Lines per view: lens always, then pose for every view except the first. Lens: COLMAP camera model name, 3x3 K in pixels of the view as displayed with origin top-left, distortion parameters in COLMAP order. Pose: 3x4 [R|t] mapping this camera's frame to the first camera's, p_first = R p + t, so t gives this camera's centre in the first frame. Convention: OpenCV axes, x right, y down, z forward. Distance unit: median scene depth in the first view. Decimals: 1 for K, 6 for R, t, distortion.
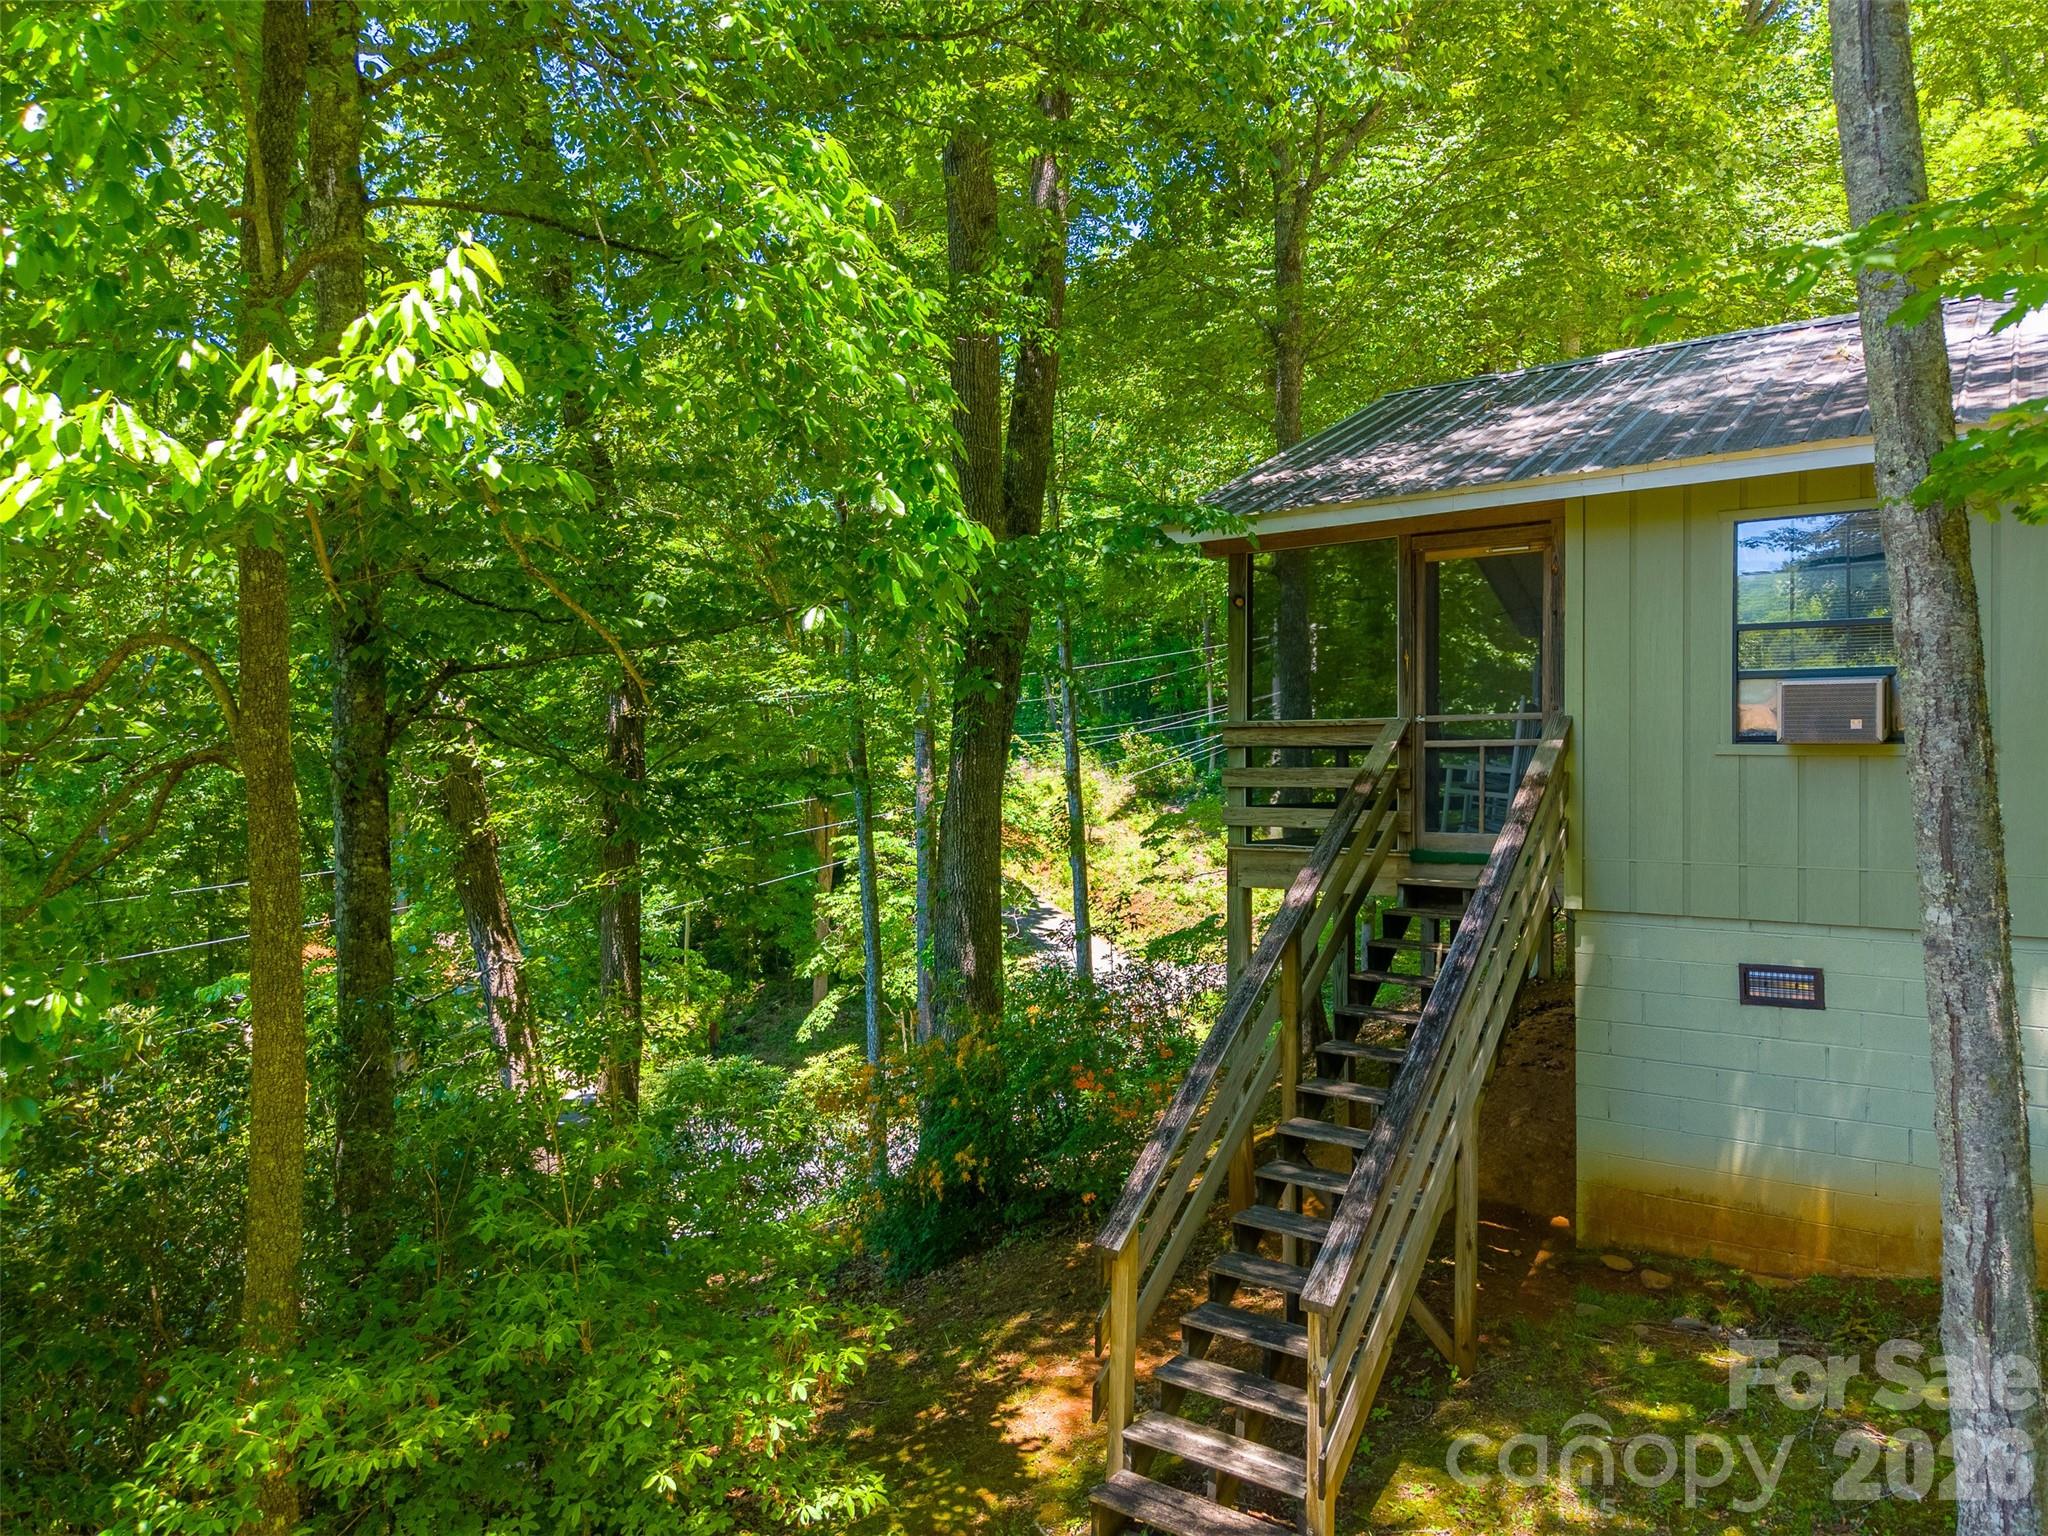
lens RADIAL K [[1373.7, 0, 1023.5], [0, 1373.7, 768.5], [0, 0, 1]] dist [0.025199, -0.010893]
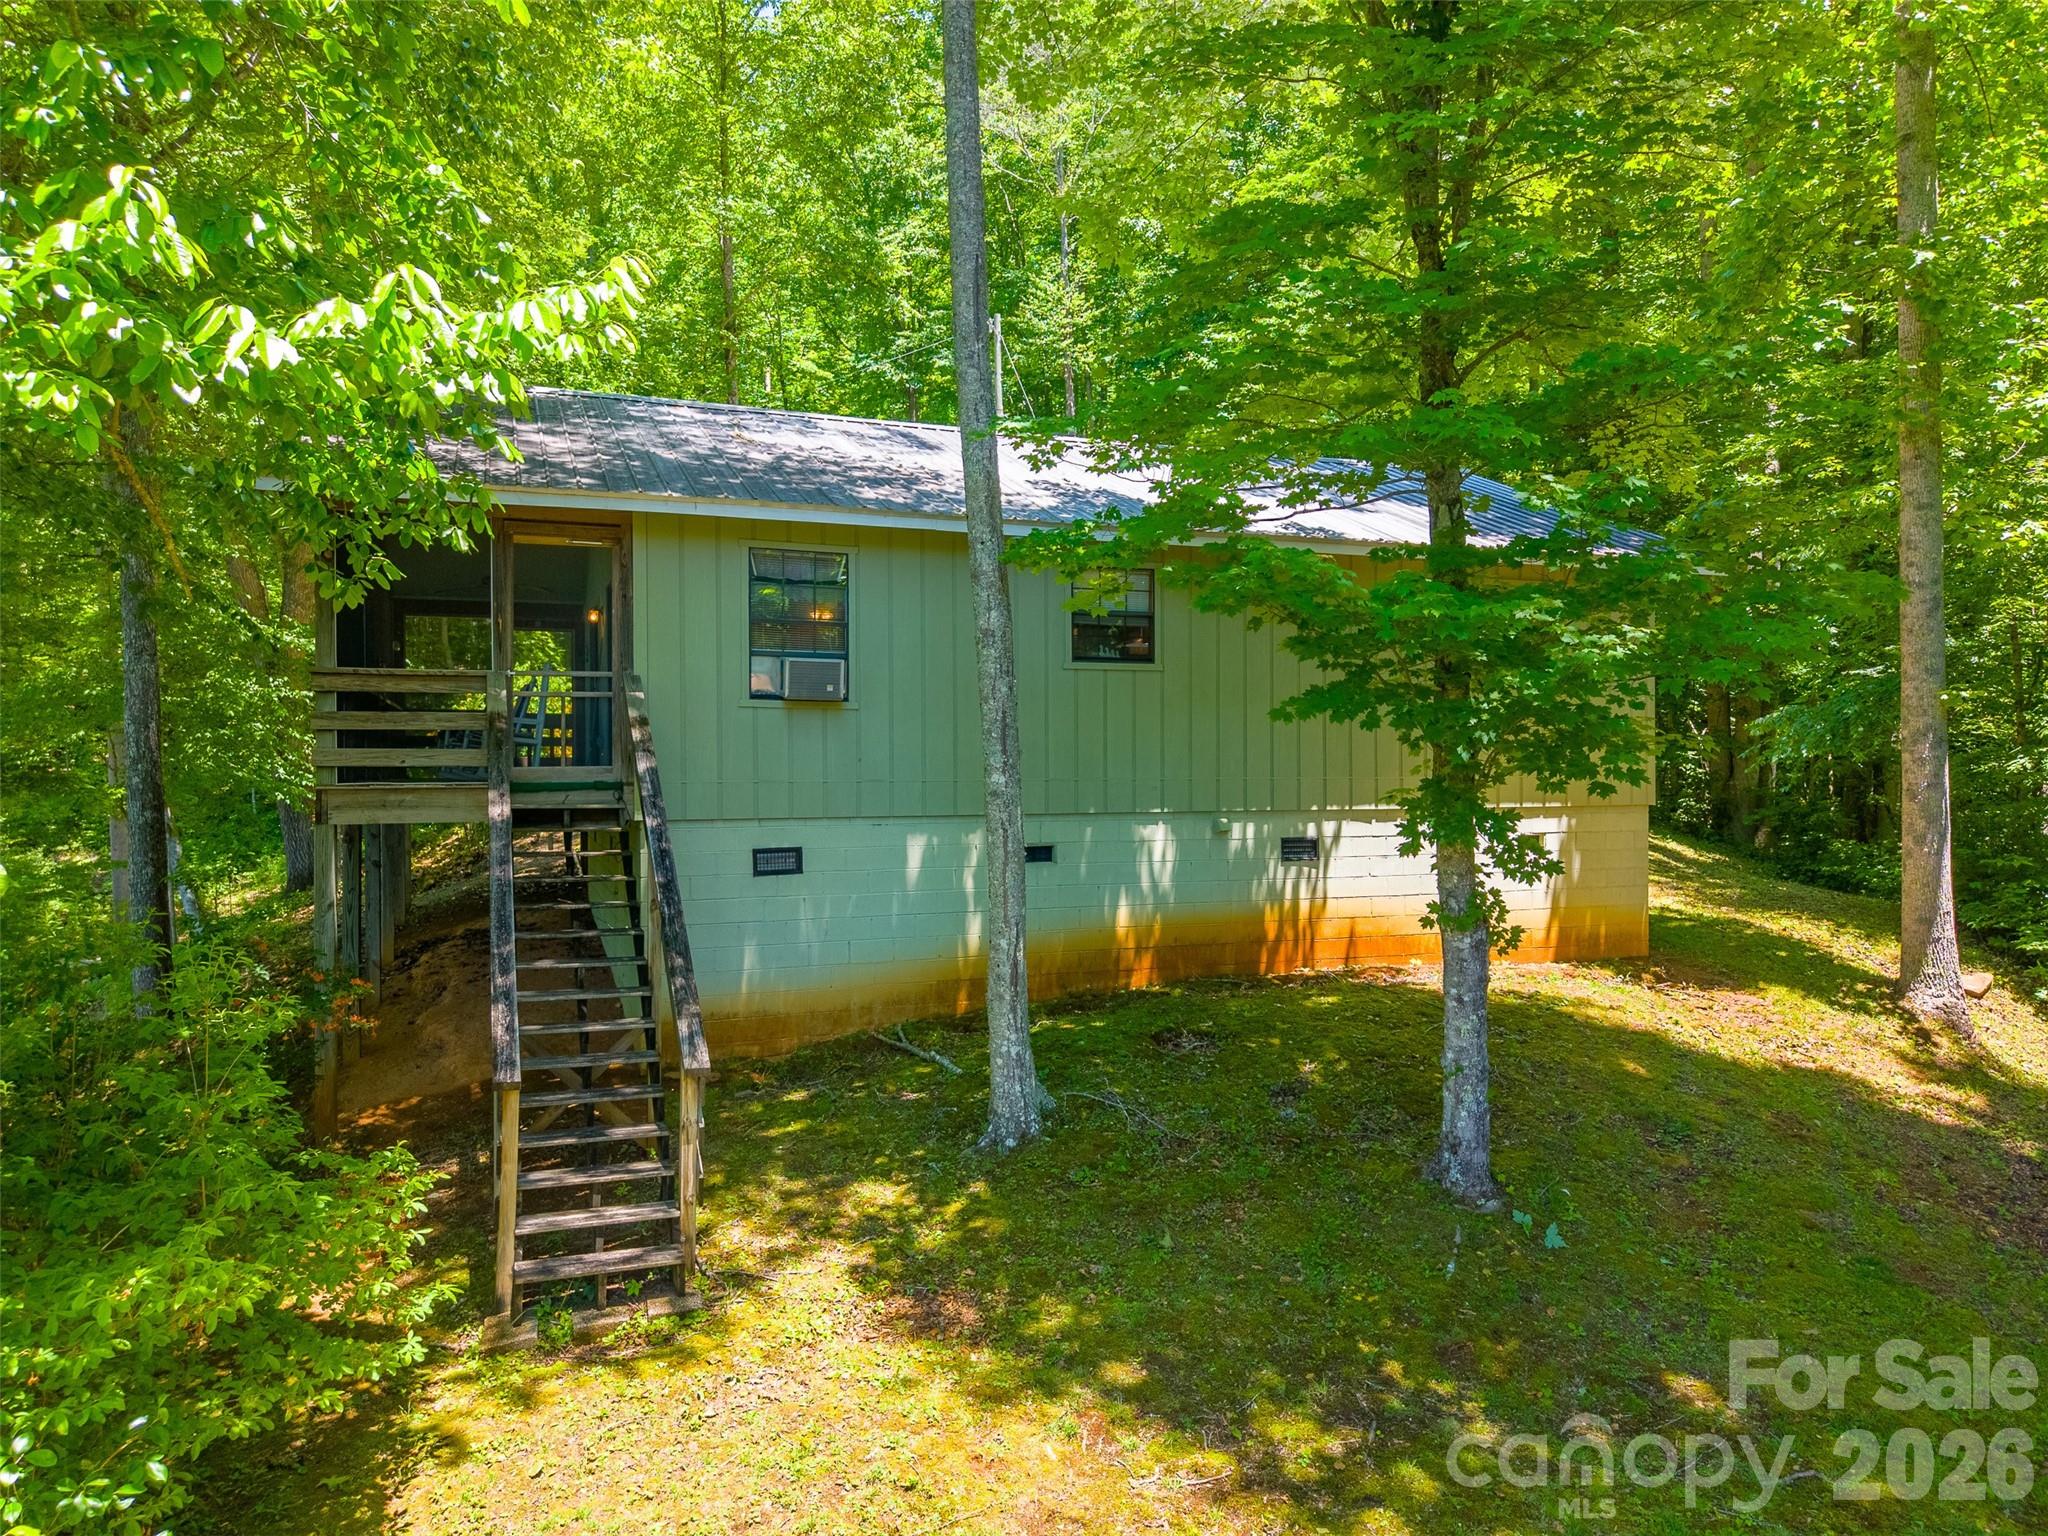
lens RADIAL K [[1373.7, 0, 1025.4], [0, 1373.7, 767.0], [0, 0, 1]] dist [0.025199, -0.010893]
pose [[0.537378, -0.001484, 0.843340, -0.534533], [0.003549, 0.999994, -0.000501, 0.053405], [-0.843334, 0.003262, 0.537379, -0.028729]]
